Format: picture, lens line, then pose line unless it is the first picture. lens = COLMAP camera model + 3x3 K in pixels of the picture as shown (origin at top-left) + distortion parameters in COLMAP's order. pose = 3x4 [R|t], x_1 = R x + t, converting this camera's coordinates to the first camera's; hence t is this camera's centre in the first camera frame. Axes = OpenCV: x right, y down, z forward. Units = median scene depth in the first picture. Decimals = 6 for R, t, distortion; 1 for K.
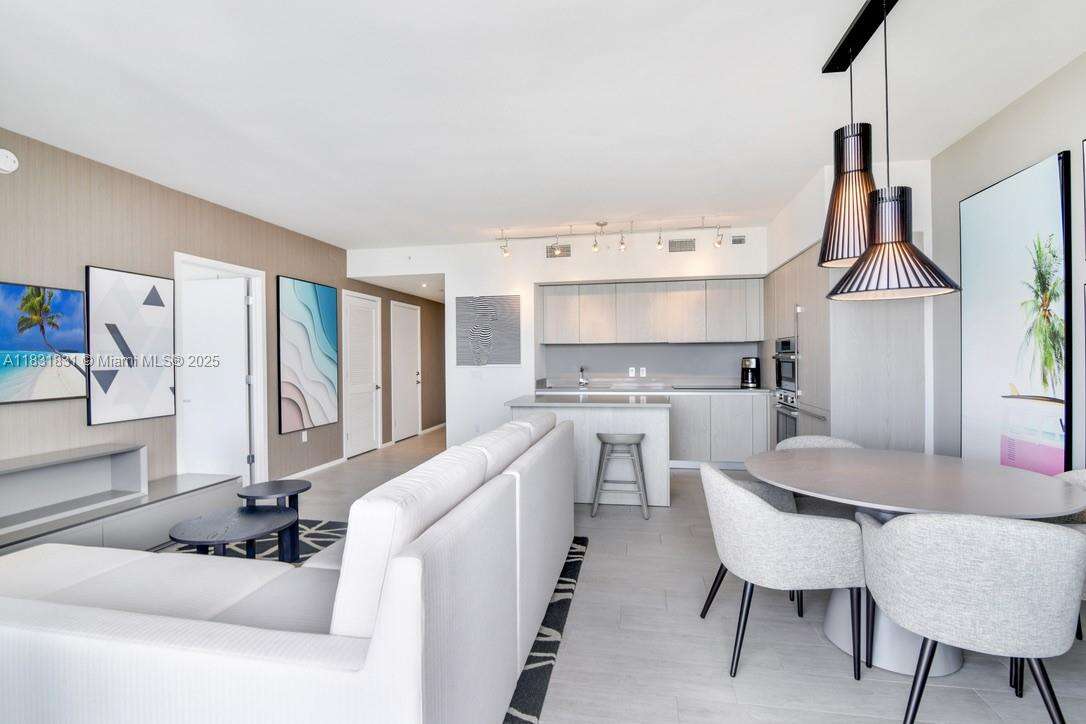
lens RADIAL K [[504.5, 0, 542.1], [0, 504.5, 362.3], [0, 0, 1]] dist [-0.015645, 0.000634]
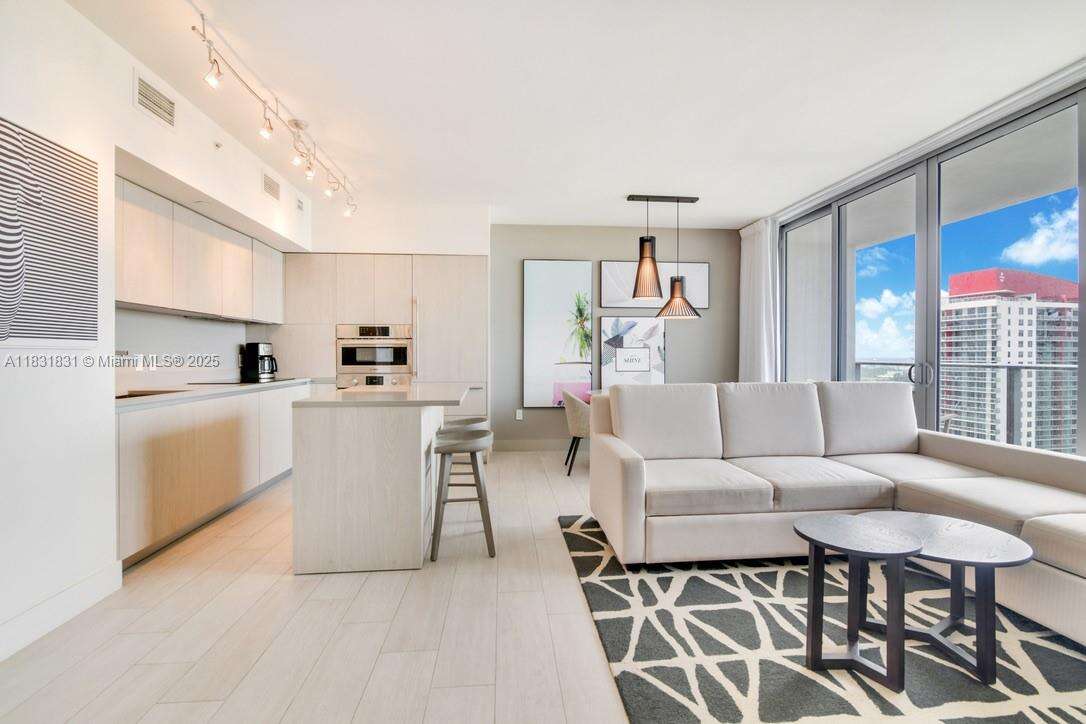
lens RADIAL K [[504.5, 0, 550.4], [0, 504.5, 356.1], [0, 0, 1]] dist [-0.015645, 0.000634]
pose [[-0.298012, 0.005902, 0.954544, -0.516412], [0.010764, 0.999938, -0.002823, 0.020431], [-0.954501, 0.009433, -0.298057, 0.791612]]
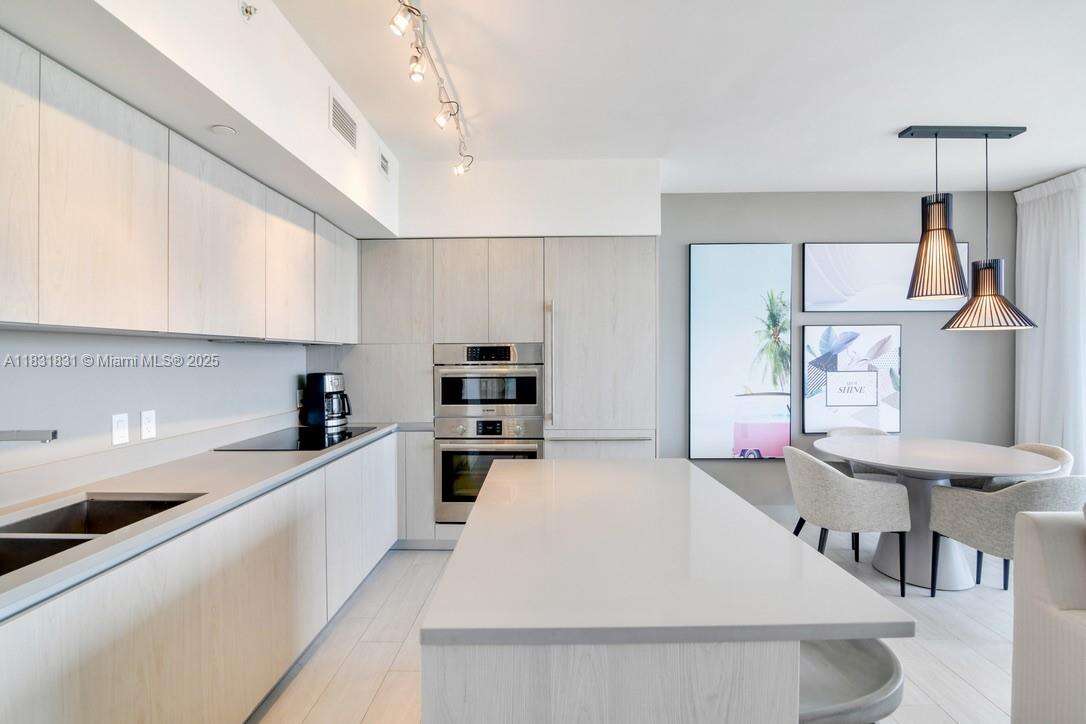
lens RADIAL K [[504.5, 0, 546.1], [0, 504.5, 351.0], [0, 0, 1]] dist [-0.015645, 0.000634]
pose [[-0.189330, 0.018103, 0.981747, -0.181722], [0.014483, 0.999773, -0.015642, -0.020743], [-0.981807, 0.011257, -0.189549, 0.867161]]
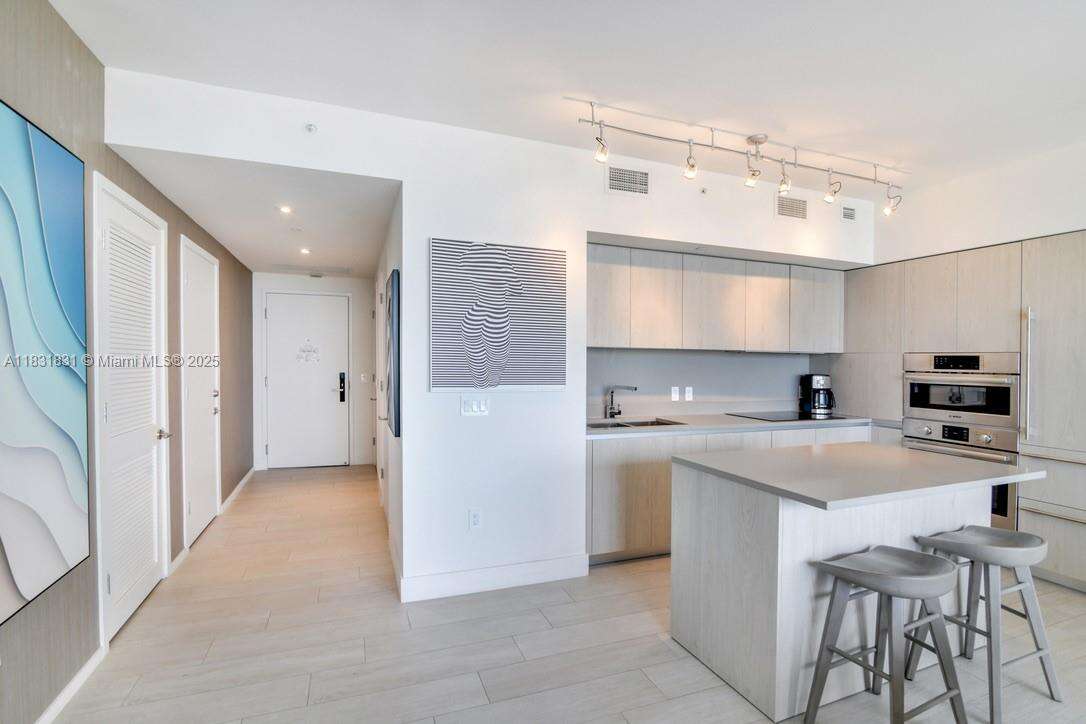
lens RADIAL K [[504.5, 0, 548.1], [0, 504.5, 368.1], [0, 0, 1]] dist [-0.015645, 0.000634]
pose [[0.843875, 0.010294, 0.536441, -0.336926], [-0.016760, 0.999834, 0.007178, -0.017172], [-0.536278, -0.015048, 0.843907, 0.579081]]
